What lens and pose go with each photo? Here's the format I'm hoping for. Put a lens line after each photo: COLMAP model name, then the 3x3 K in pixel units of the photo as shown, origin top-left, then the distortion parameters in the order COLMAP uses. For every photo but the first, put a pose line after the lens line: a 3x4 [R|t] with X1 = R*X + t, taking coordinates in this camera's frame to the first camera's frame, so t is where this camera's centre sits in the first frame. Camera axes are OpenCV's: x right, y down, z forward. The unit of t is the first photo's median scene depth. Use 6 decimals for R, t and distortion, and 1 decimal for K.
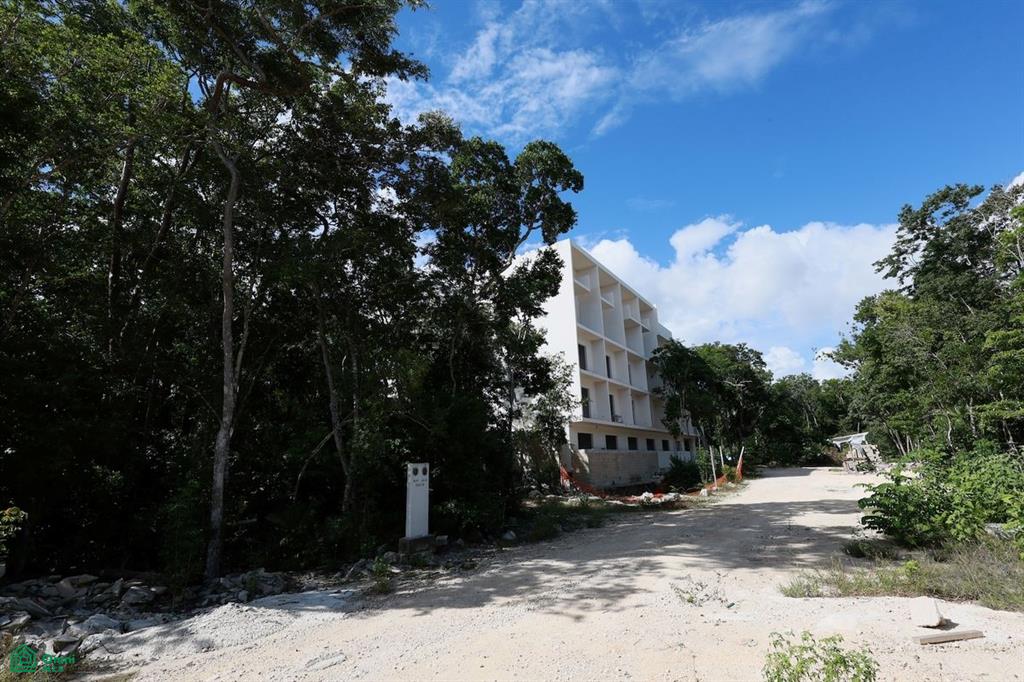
lens RADIAL K [[466.3, 0, 513.9], [0, 466.3, 339.9], [0, 0, 1]] dist [-0.000310, 0.000054]
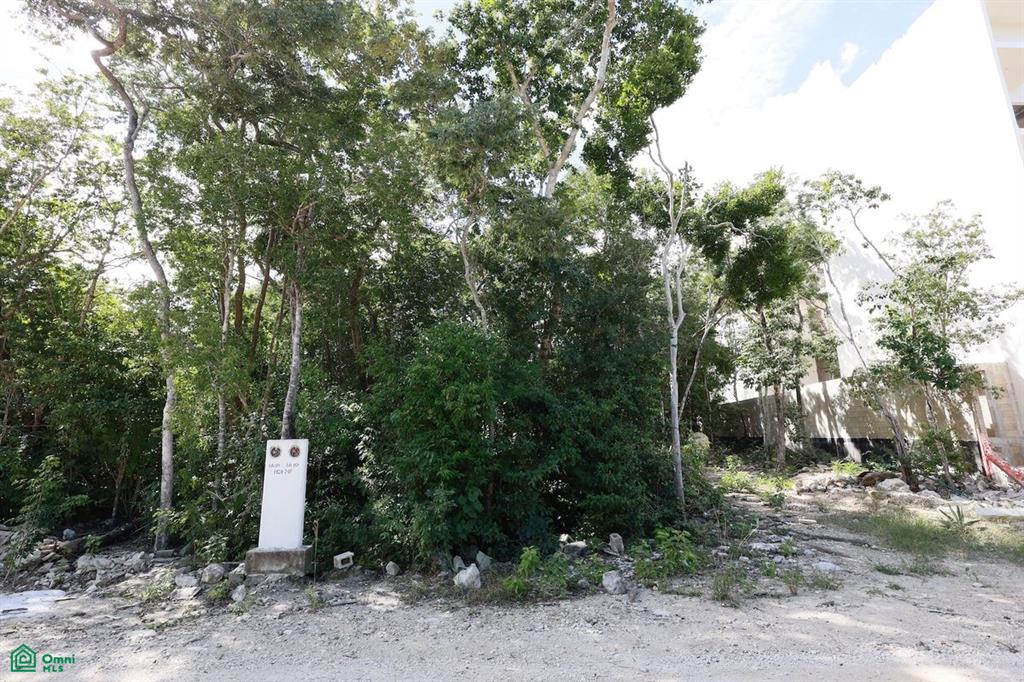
lens RADIAL K [[465.6, 0, 512.0], [0, 465.6, 341.0], [0, 0, 1]] dist [-0.000431, -0.000031]
pose [[0.584310, -0.139547, -0.799443, 0.210596], [0.213686, 0.976797, -0.014323, 0.080074], [0.782892, -0.162461, 0.600572, 0.342127]]
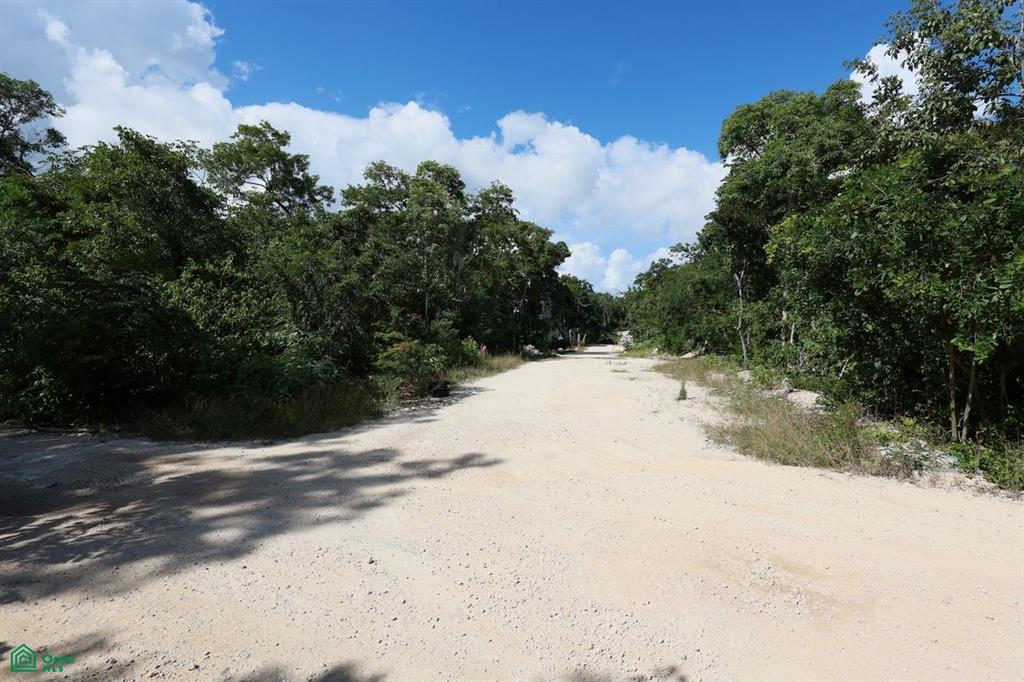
lens RADIAL K [[466.3, 0, 513.9], [0, 466.3, 339.9], [0, 0, 1]] dist [-0.000310, 0.000054]
pose [[0.926189, 0.040235, 0.374906, -0.316618], [-0.135447, 0.963427, 0.231219, -0.104593], [-0.351891, -0.264933, 0.897766, -0.438667]]
